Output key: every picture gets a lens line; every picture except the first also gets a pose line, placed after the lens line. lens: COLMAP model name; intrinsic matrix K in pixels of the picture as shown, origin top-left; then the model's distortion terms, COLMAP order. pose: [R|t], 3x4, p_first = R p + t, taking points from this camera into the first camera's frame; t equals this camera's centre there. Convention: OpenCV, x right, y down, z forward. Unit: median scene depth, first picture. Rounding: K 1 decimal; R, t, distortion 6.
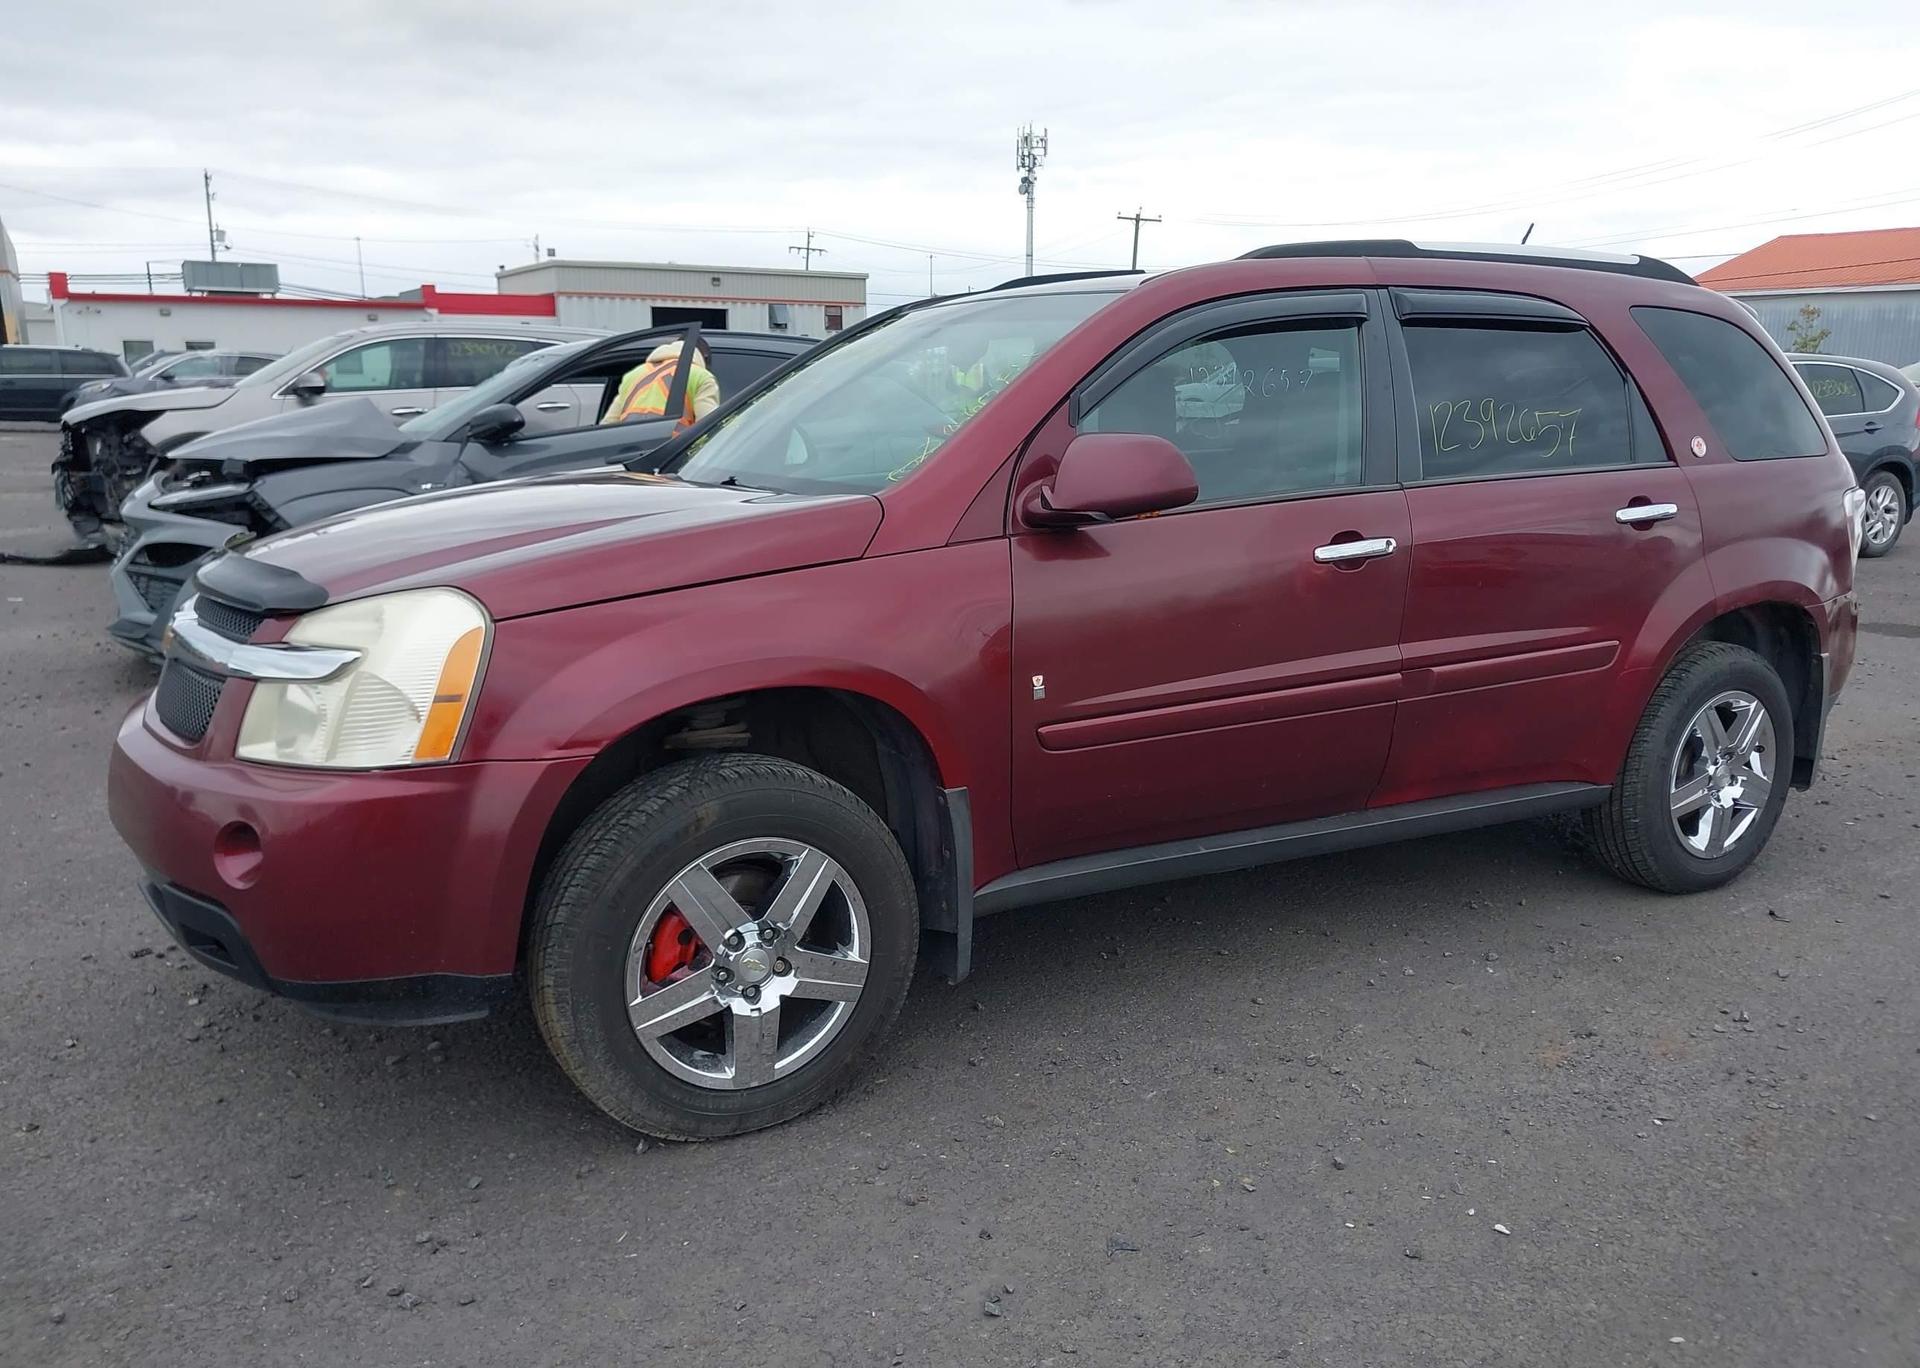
lens RADIAL K [[1498.8, 0, 959.1], [0, 1498.8, 787.7], [0, 0, 1]] dist [0.017618, -0.011650]
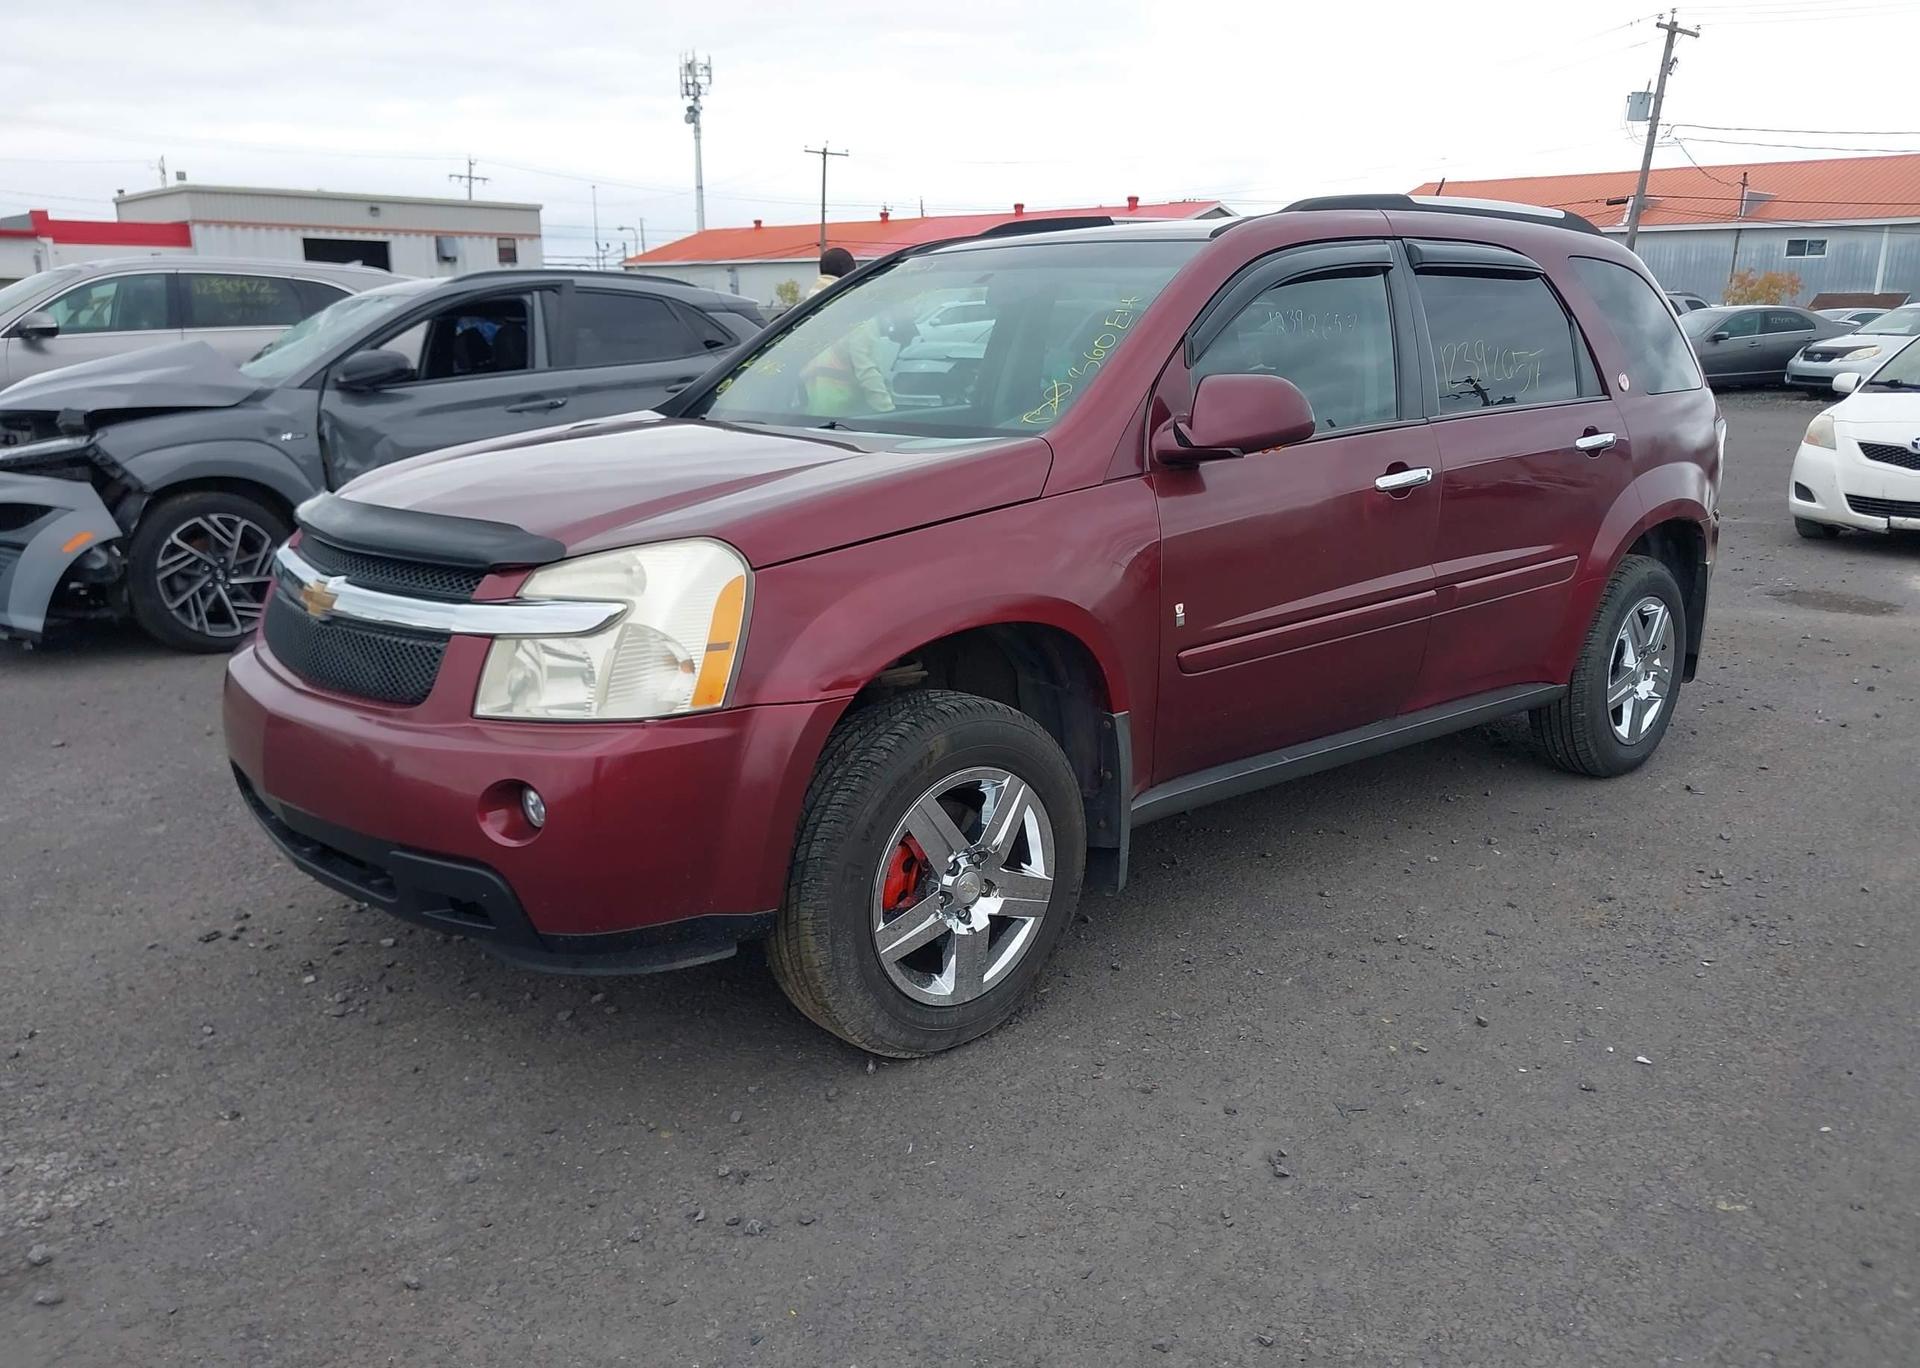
lens RADIAL K [[1498.8, 0, 959.1], [0, 1498.8, 787.7], [0, 0, 1]] dist [0.017618, -0.011650]
pose [[0.977834, -0.063773, 0.199435, -0.273597], [0.056063, 0.997454, 0.044074, 0.000699], [-0.201738, -0.031916, 0.978919, -0.022388]]
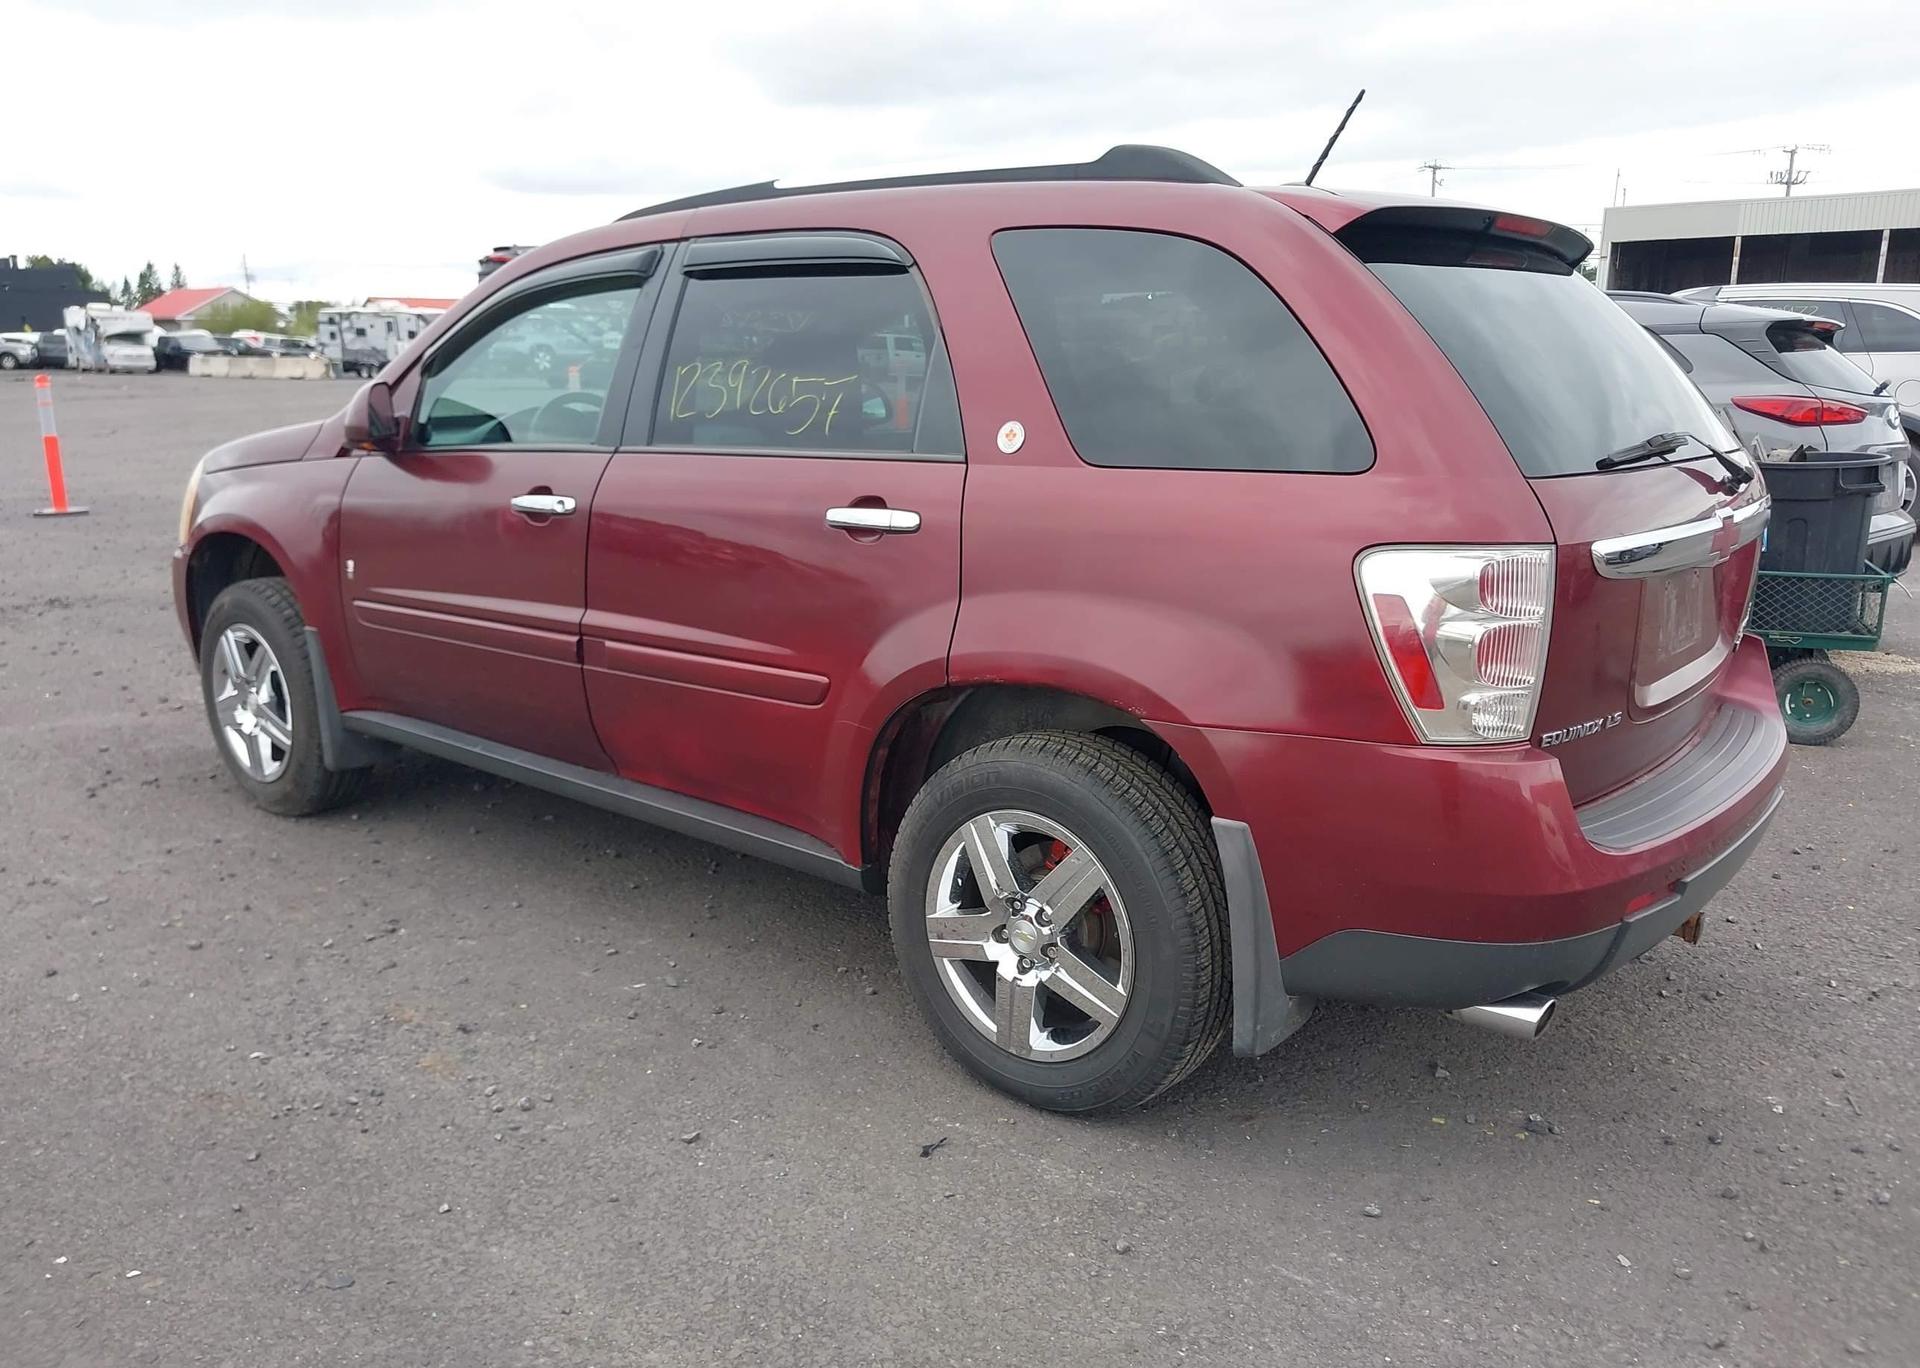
lens RADIAL K [[1448.4, 0, 966.0], [0, 1448.4, 798.2], [0, 0, 1]] dist [0.015470, -0.005680]
pose [[0.362059, 0.273183, -0.891226, 1.243081], [-0.244000, 0.950531, 0.192237, -0.217313], [0.899654, 0.147858, 0.410805, 0.835175]]
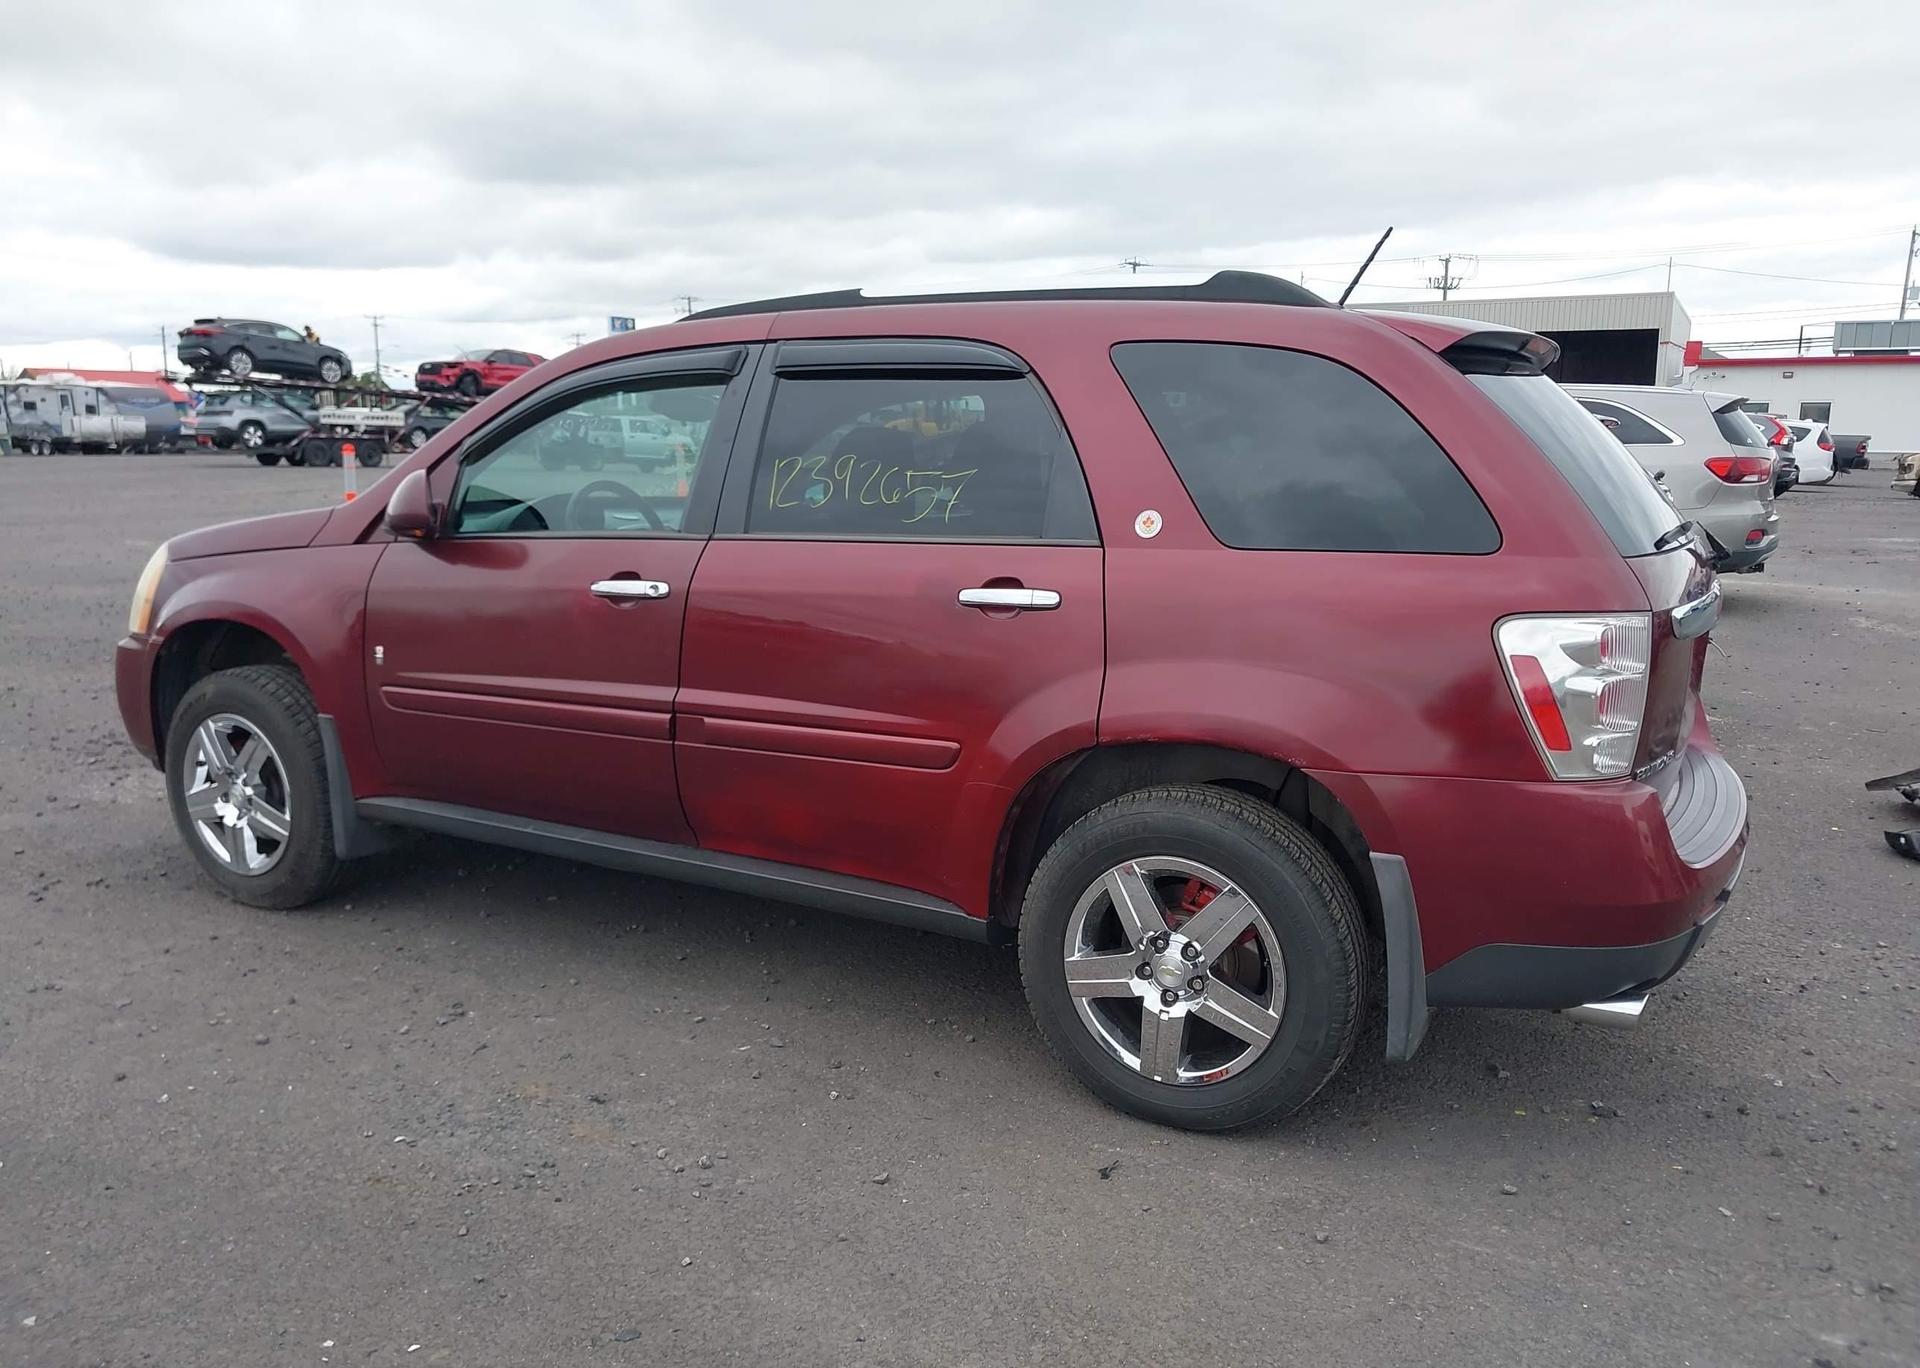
lens RADIAL K [[1457.0, 0, 959.0], [0, 1457.0, 801.8], [0, 0, 1]] dist [0.013214, -0.000282]
pose [[0.522669, 0.211572, -0.825866, 1.208637], [-0.230441, 0.967718, 0.102072, -0.162831], [0.820801, 0.136963, 0.554551, 0.604716]]
